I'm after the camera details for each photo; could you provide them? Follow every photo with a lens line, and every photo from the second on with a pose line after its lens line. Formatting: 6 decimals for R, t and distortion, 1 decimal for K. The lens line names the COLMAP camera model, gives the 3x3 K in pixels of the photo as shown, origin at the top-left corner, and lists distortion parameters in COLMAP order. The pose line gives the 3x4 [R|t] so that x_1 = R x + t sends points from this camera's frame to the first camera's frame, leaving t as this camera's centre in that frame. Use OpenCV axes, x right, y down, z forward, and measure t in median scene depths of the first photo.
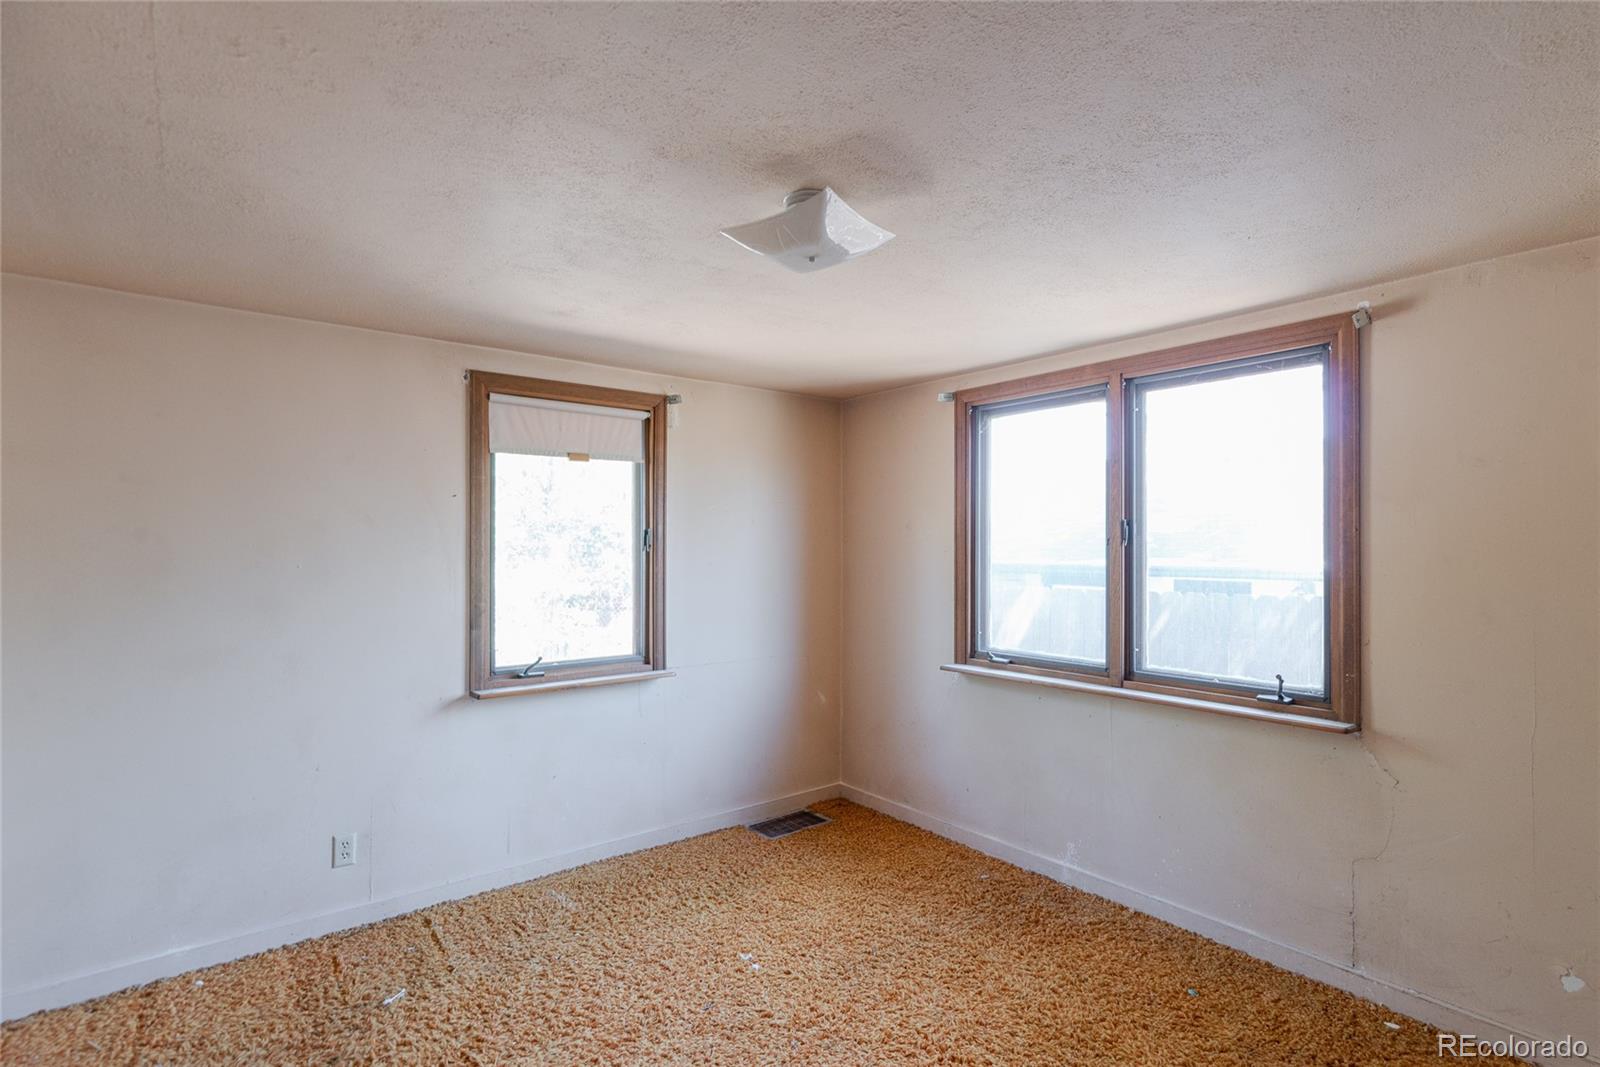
lens RADIAL K [[762.3, 0, 830.2], [0, 762.3, 540.3], [0, 0, 1]] dist [-0.000014, 0.000553]
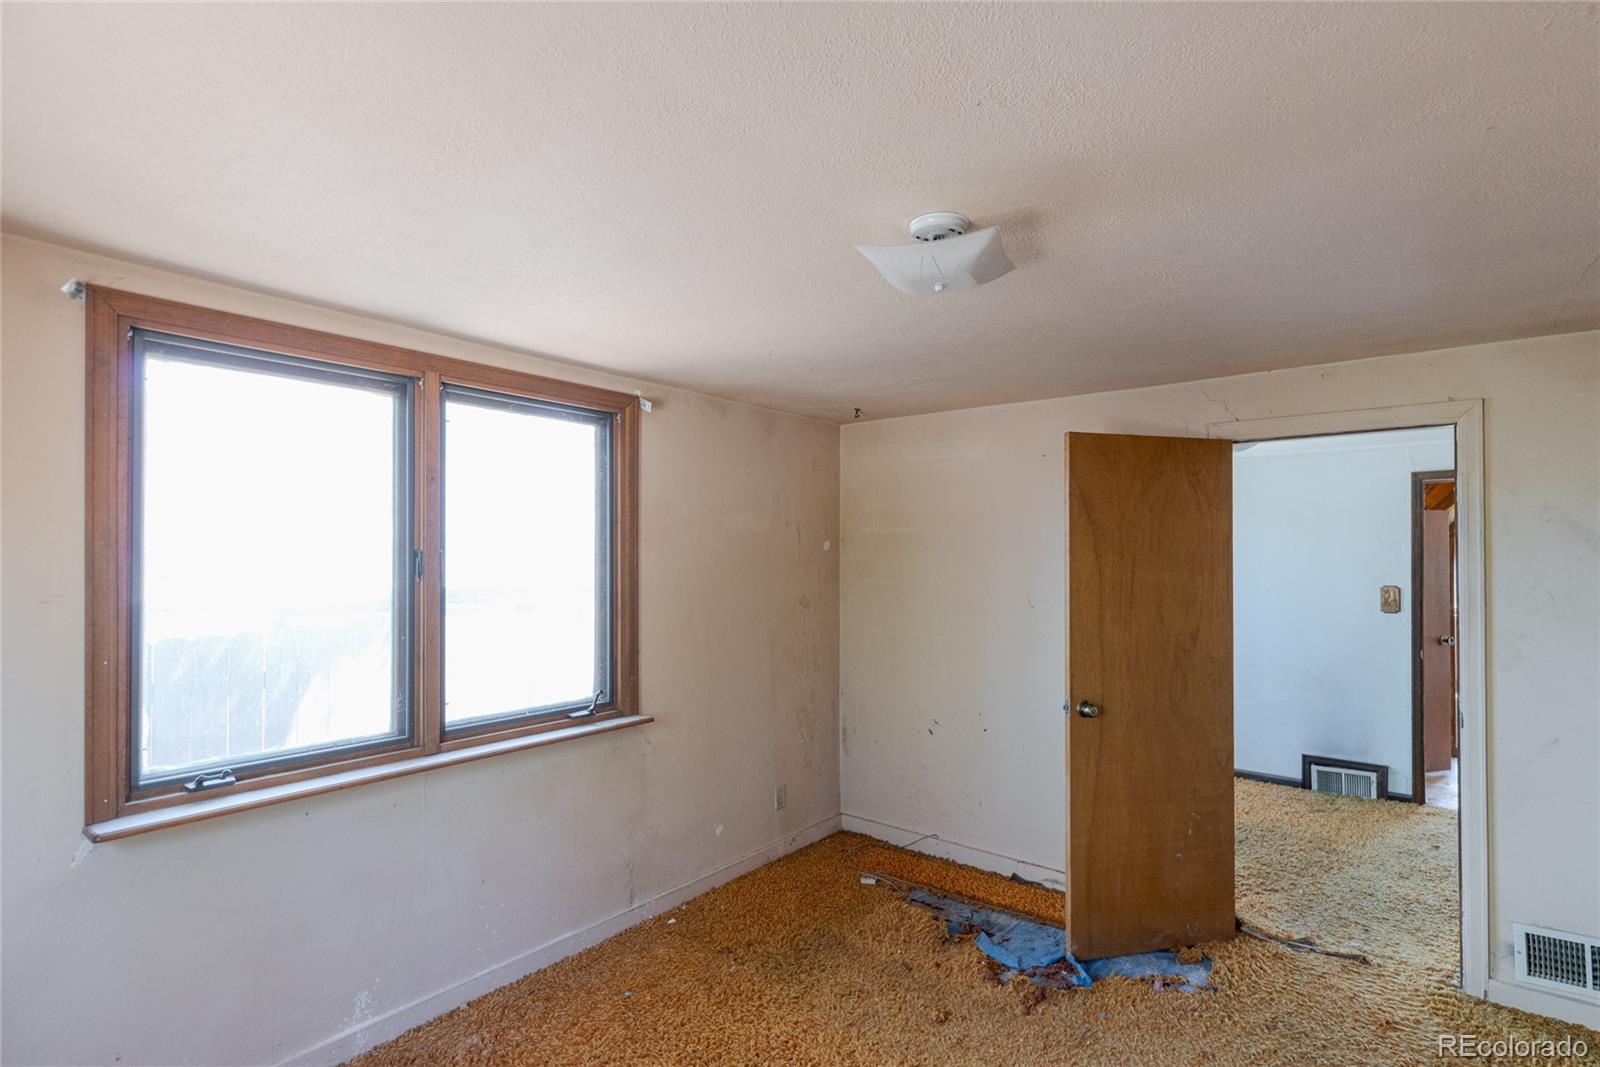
lens RADIAL K [[790.3, 0, 806.2], [0, 790.3, 543.4], [0, 0, 1]] dist [-0.000261, 0.000457]
pose [[-0.210729, 0.015335, 0.977424, -0.555397], [-0.009028, 0.999804, -0.017633, -0.023152], [-0.977503, -0.012540, -0.210549, 0.808921]]
